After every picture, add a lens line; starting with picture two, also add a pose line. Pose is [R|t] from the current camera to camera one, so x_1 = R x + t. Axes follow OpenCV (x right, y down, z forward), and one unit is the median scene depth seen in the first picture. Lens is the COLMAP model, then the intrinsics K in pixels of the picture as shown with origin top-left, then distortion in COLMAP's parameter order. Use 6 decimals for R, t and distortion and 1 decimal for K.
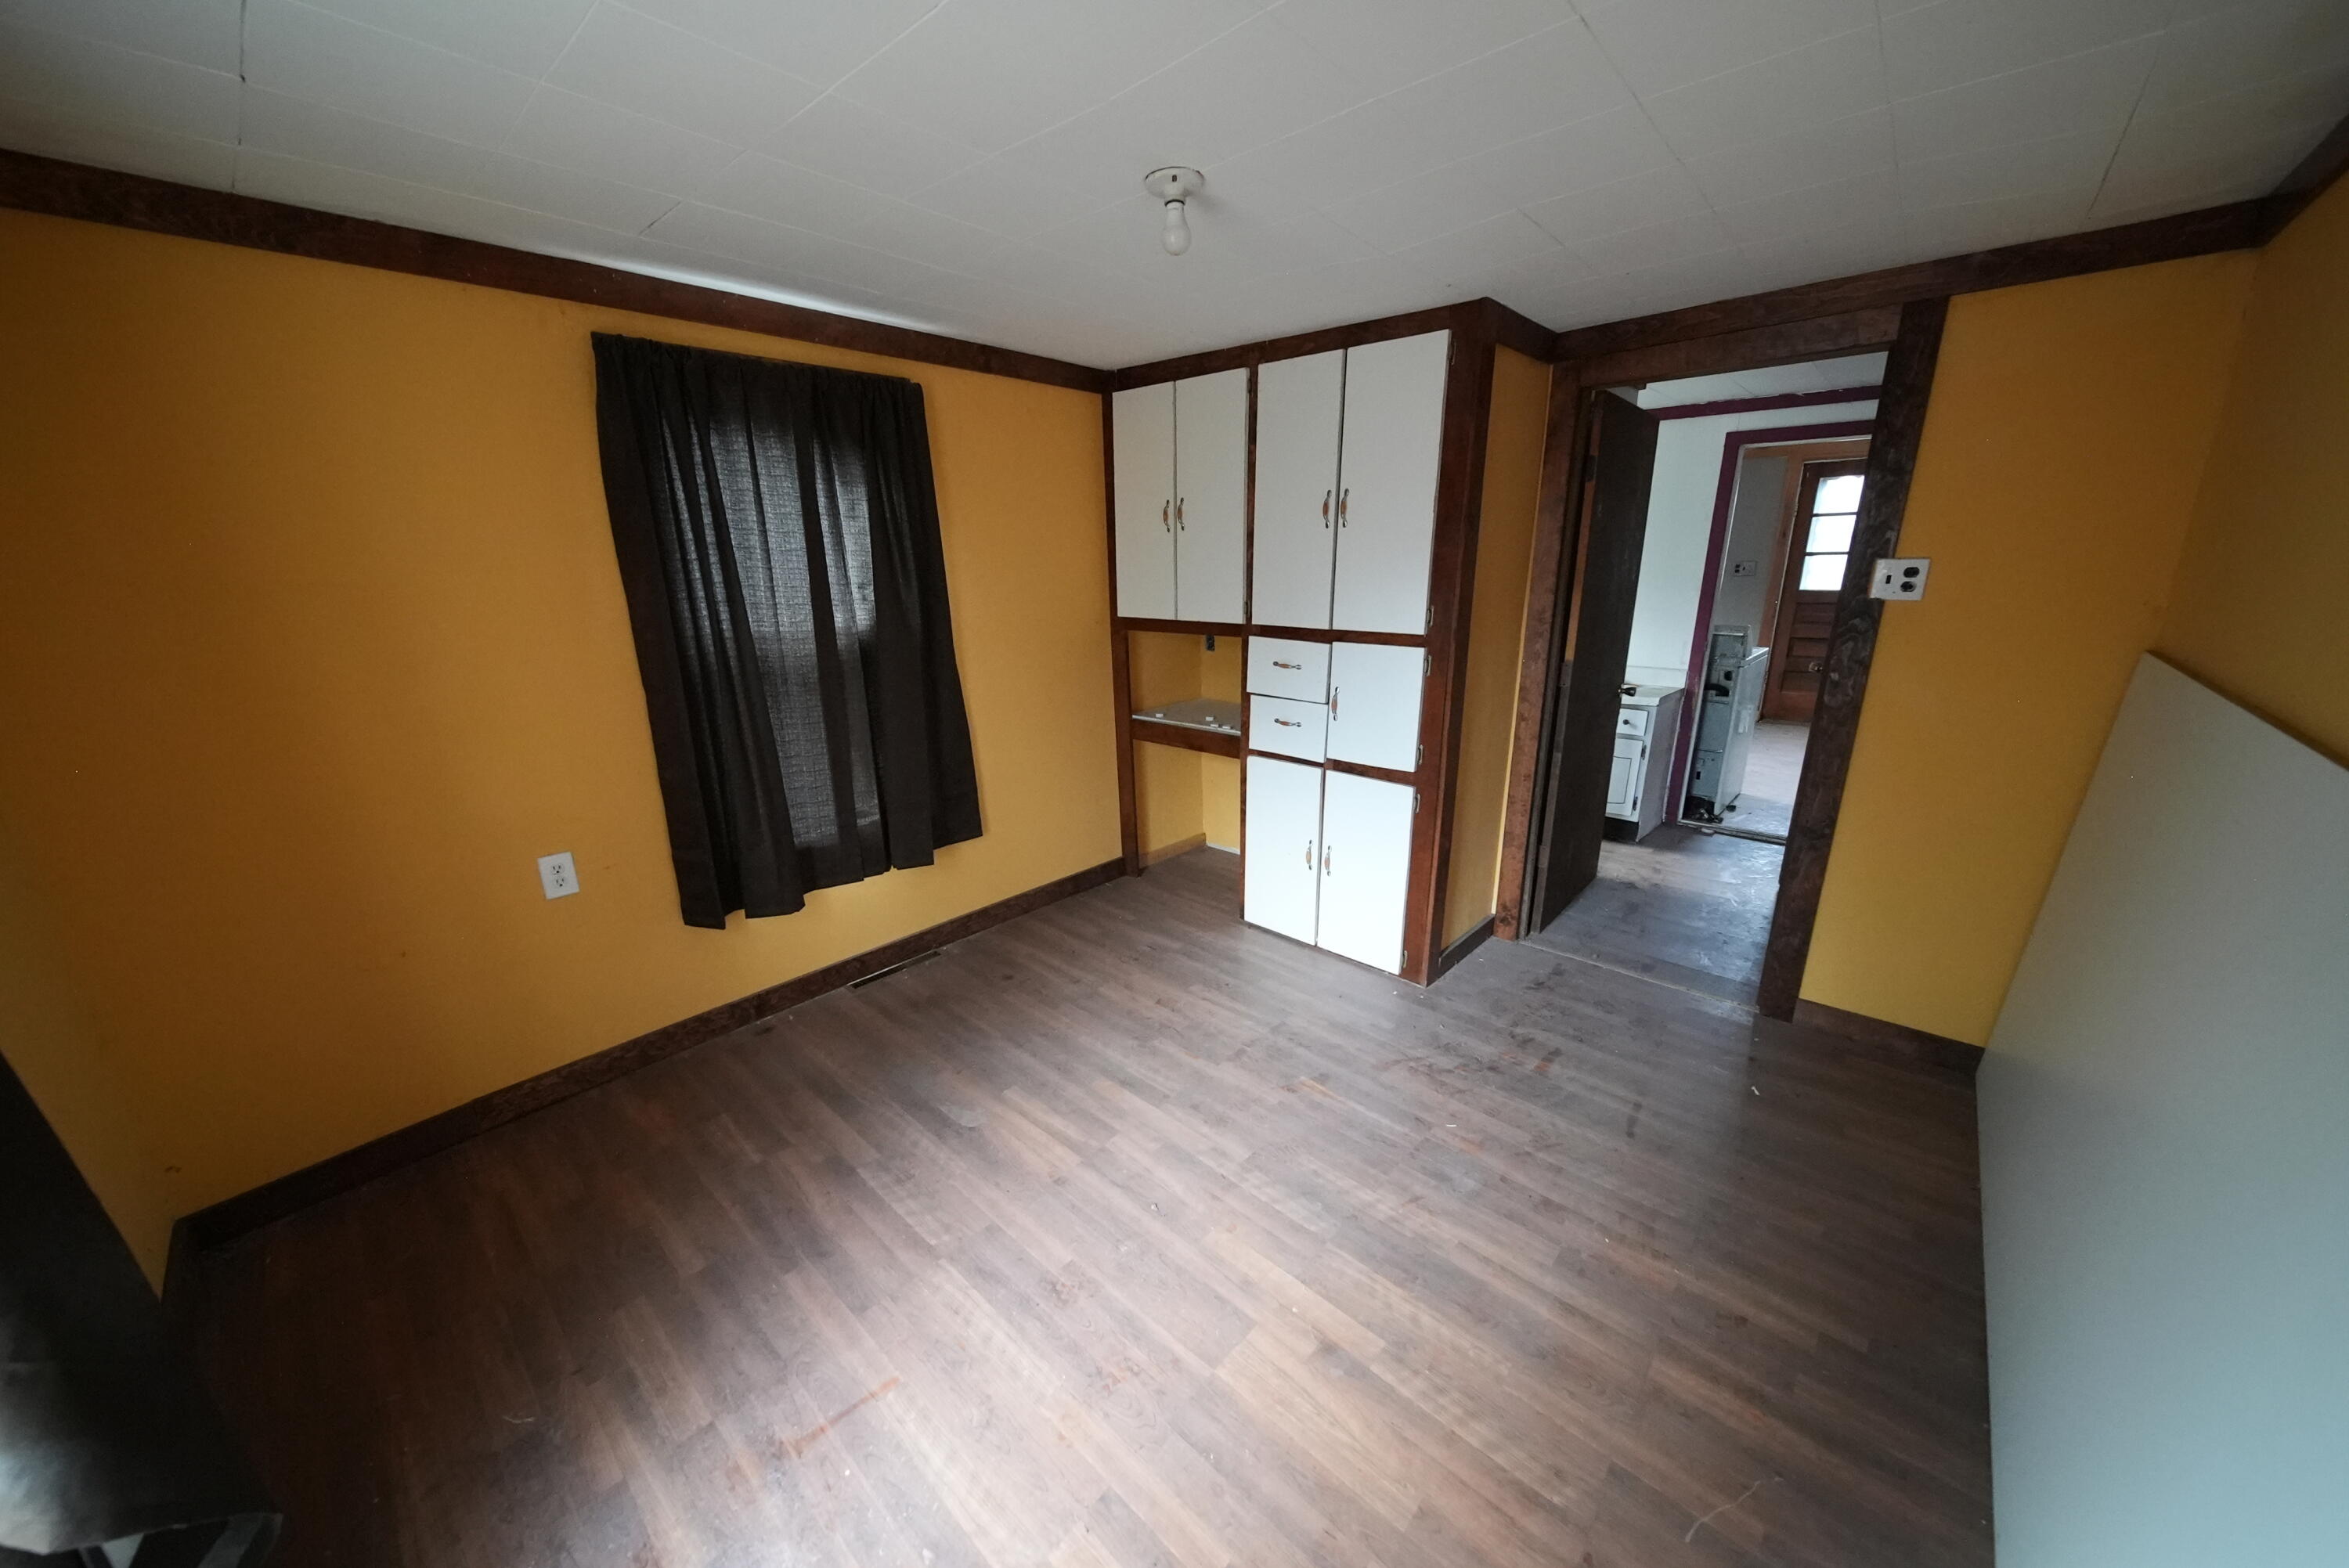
lens RADIAL K [[820.4, 0, 1174.5], [0, 820.4, 792.3], [0, 0, 1]] dist [-0.002172, -0.001135]
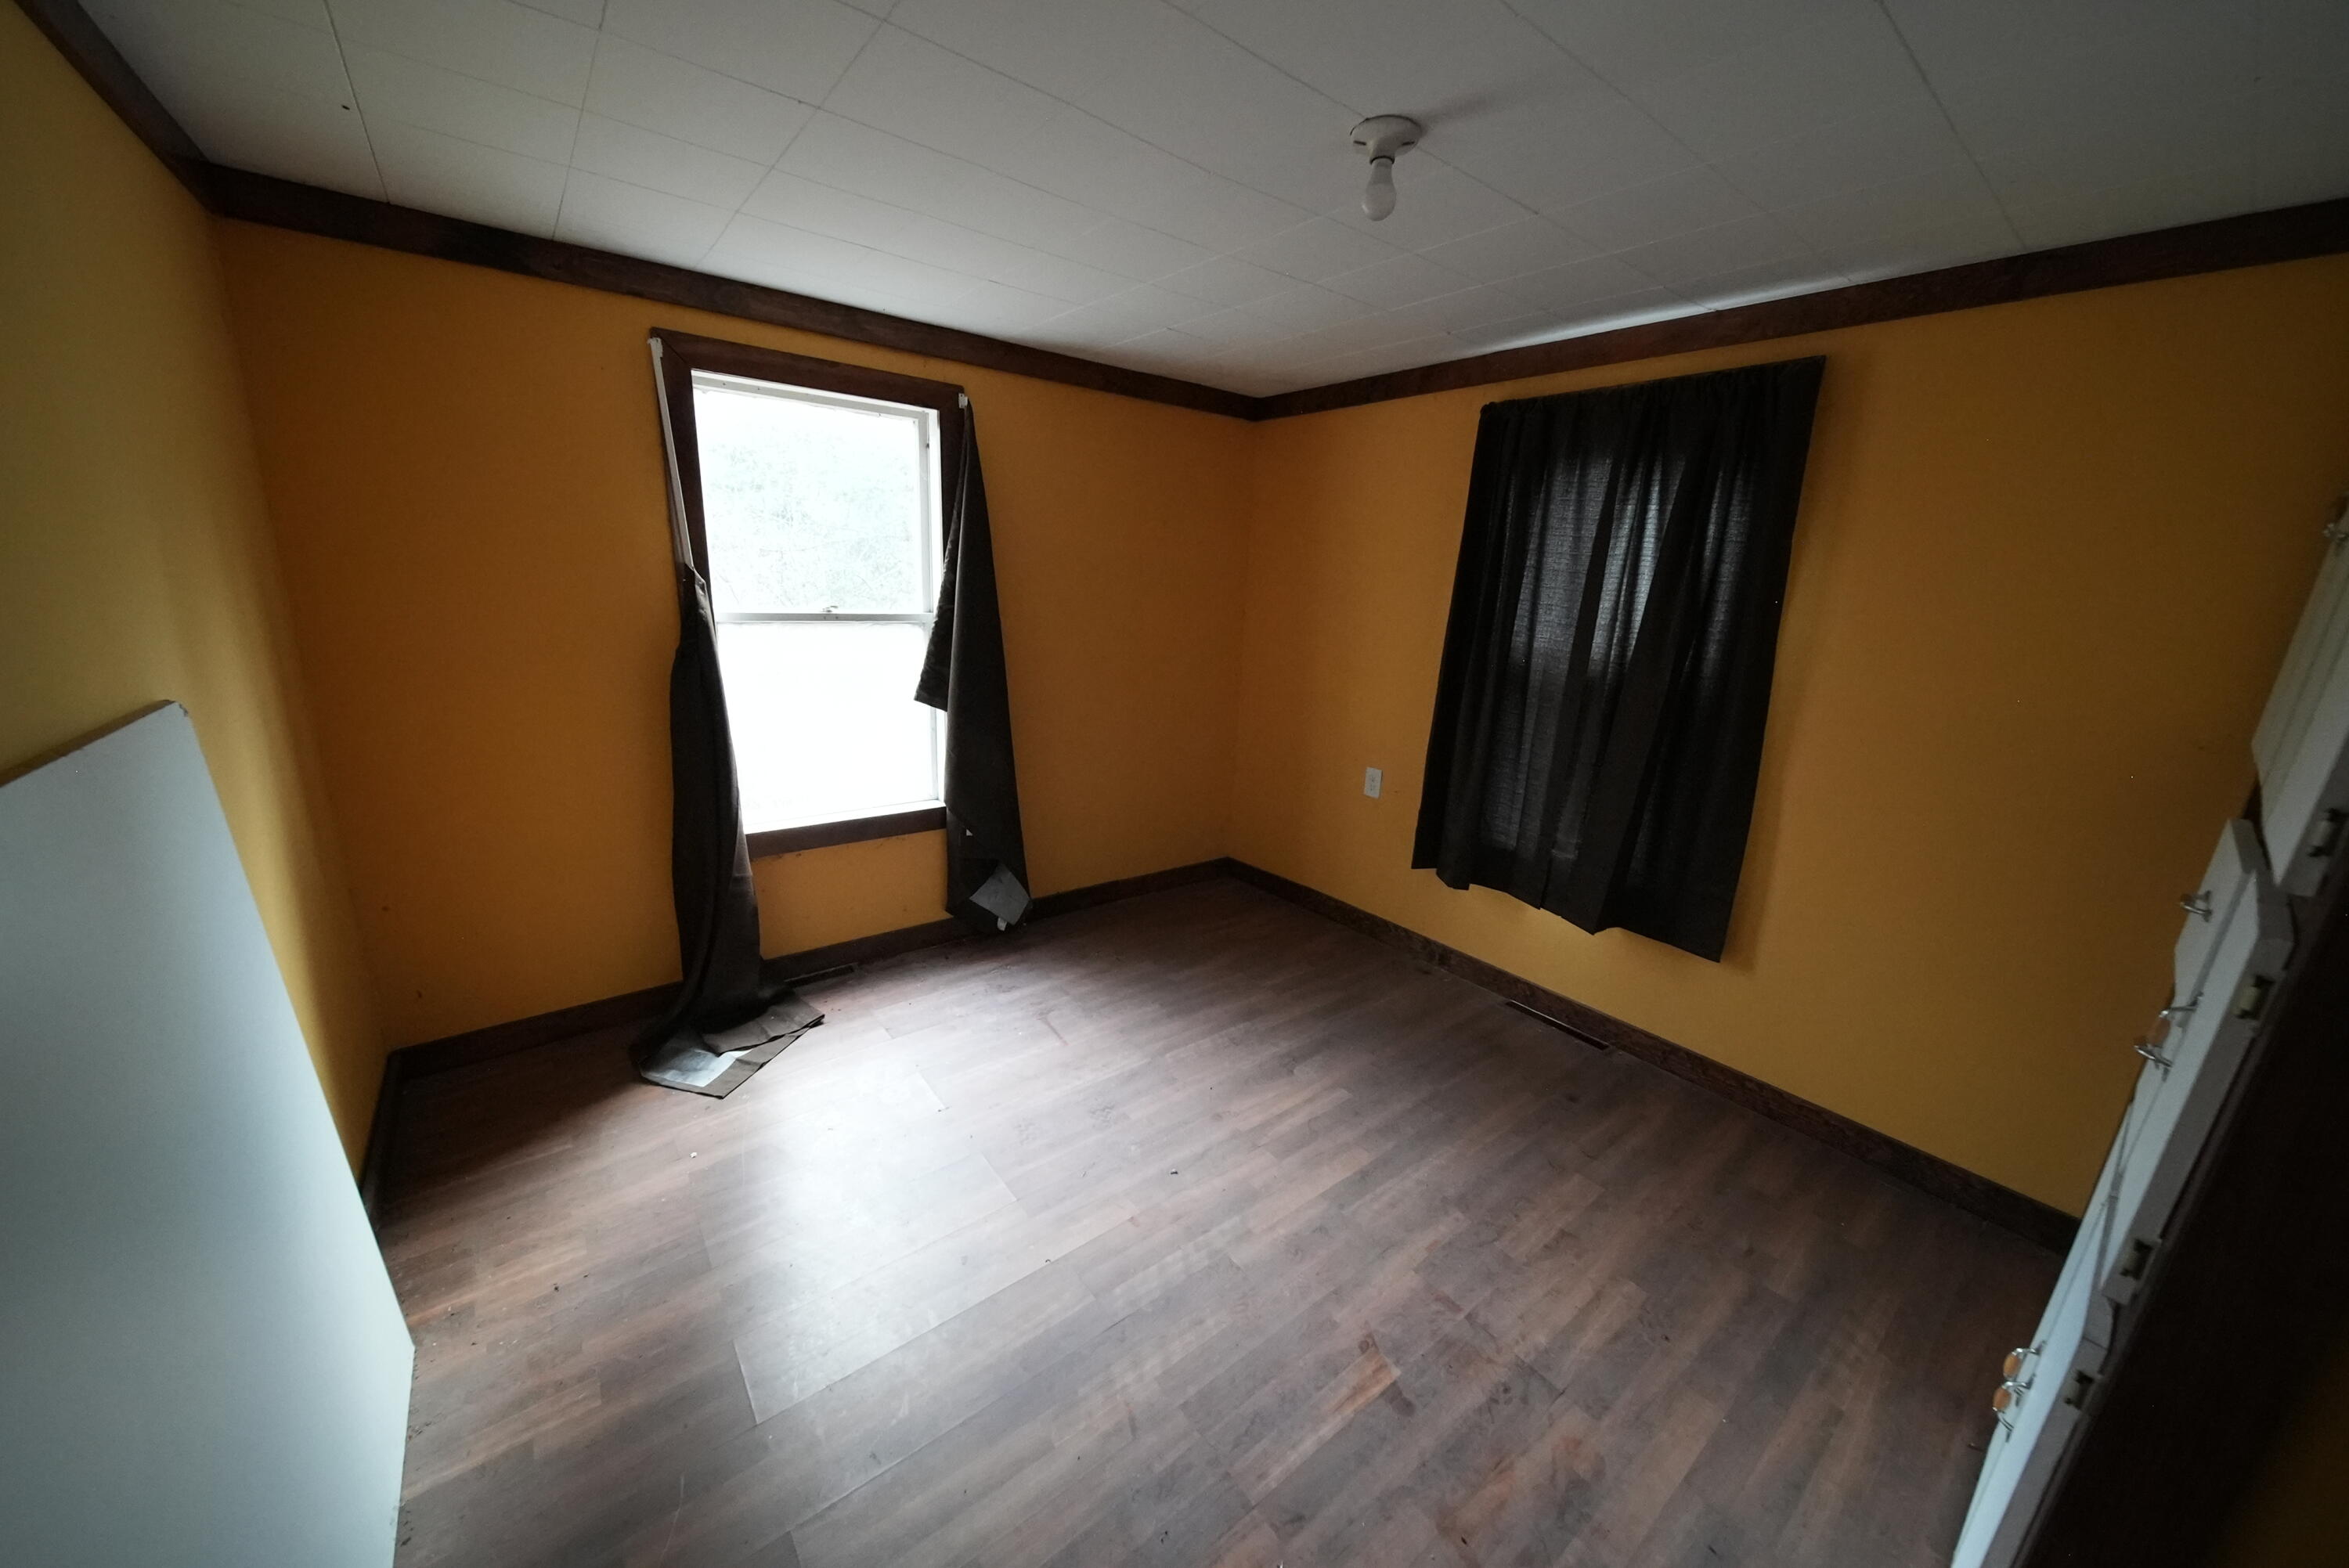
lens RADIAL K [[820.4, 0, 1170.4], [0, 820.4, 791.7], [0, 0, 1]] dist [-0.002172, -0.001135]
pose [[-0.170146, 0.261406, -0.950114, 0.695739], [-0.315212, 0.899077, 0.303812, -0.209642], [0.933644, 0.351180, -0.070576, 0.728843]]
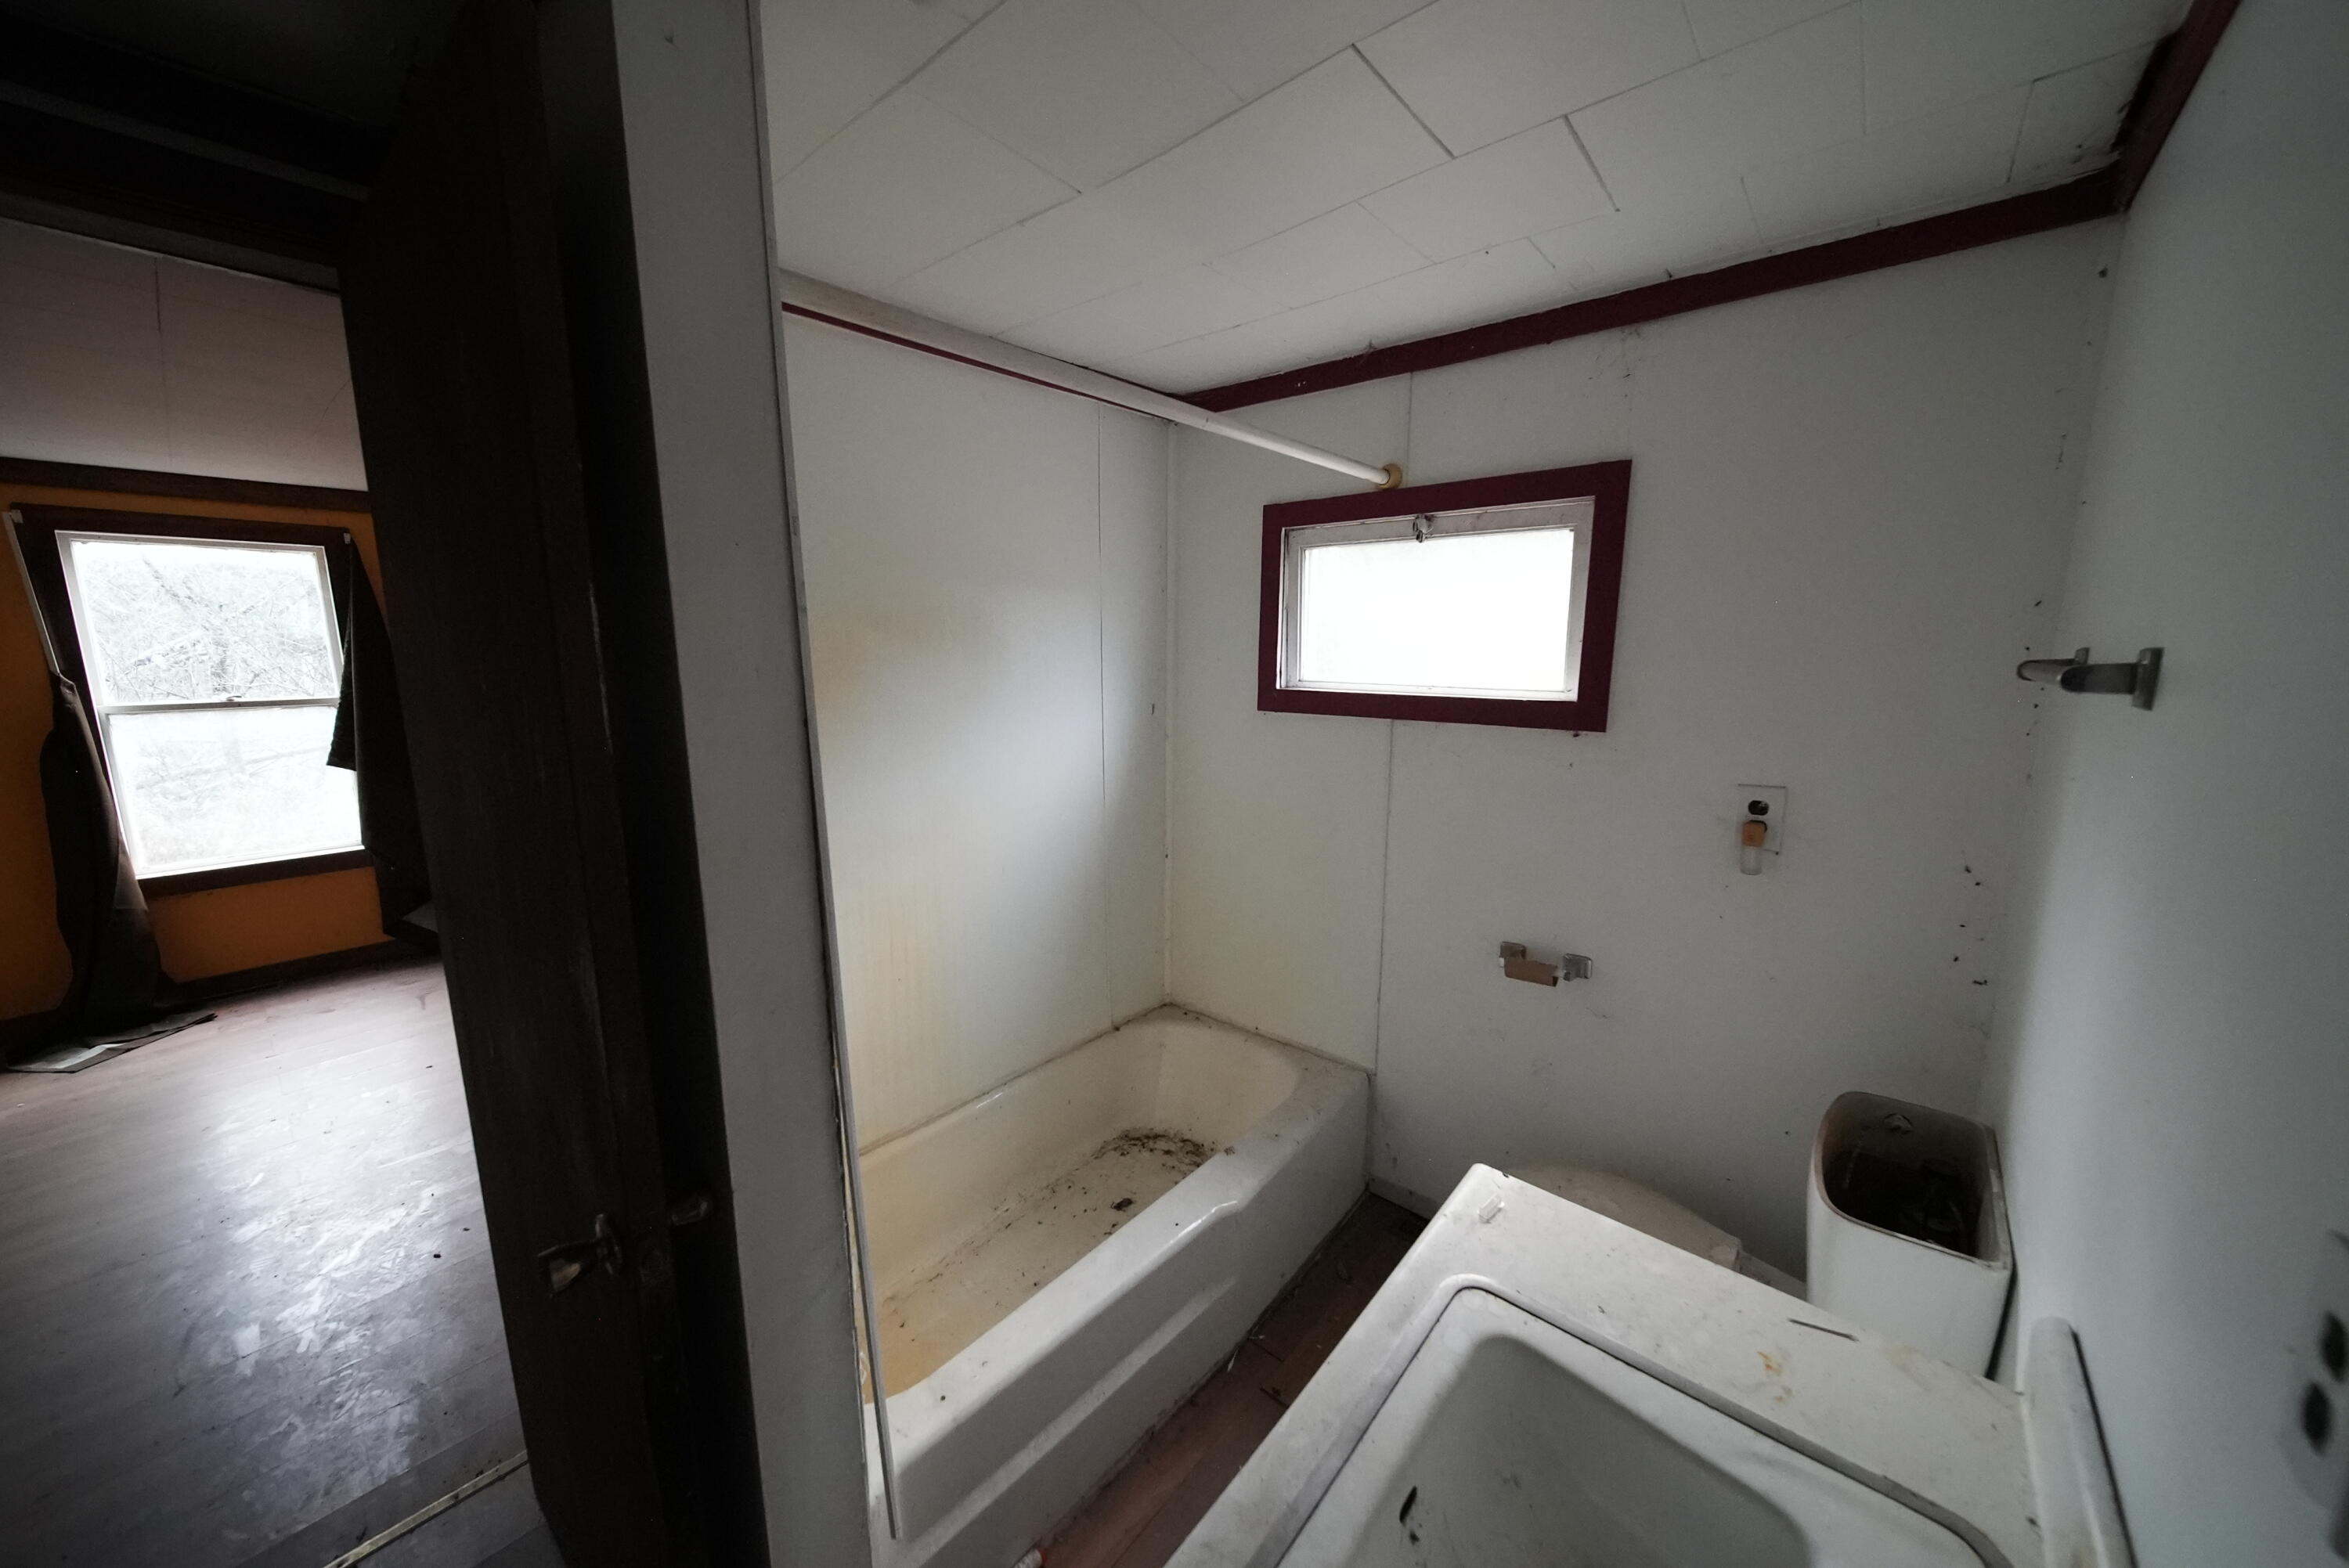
lens RADIAL K [[820.4, 0, 1173.3], [0, 820.4, 786.1], [0, 0, 1]] dist [-0.002172, -0.001135]
pose [[0.030360, 0.181285, -0.982962, 1.167952], [-0.269645, 0.948440, 0.166590, -0.508479], [0.962481, 0.259993, 0.077677, 1.722409]]
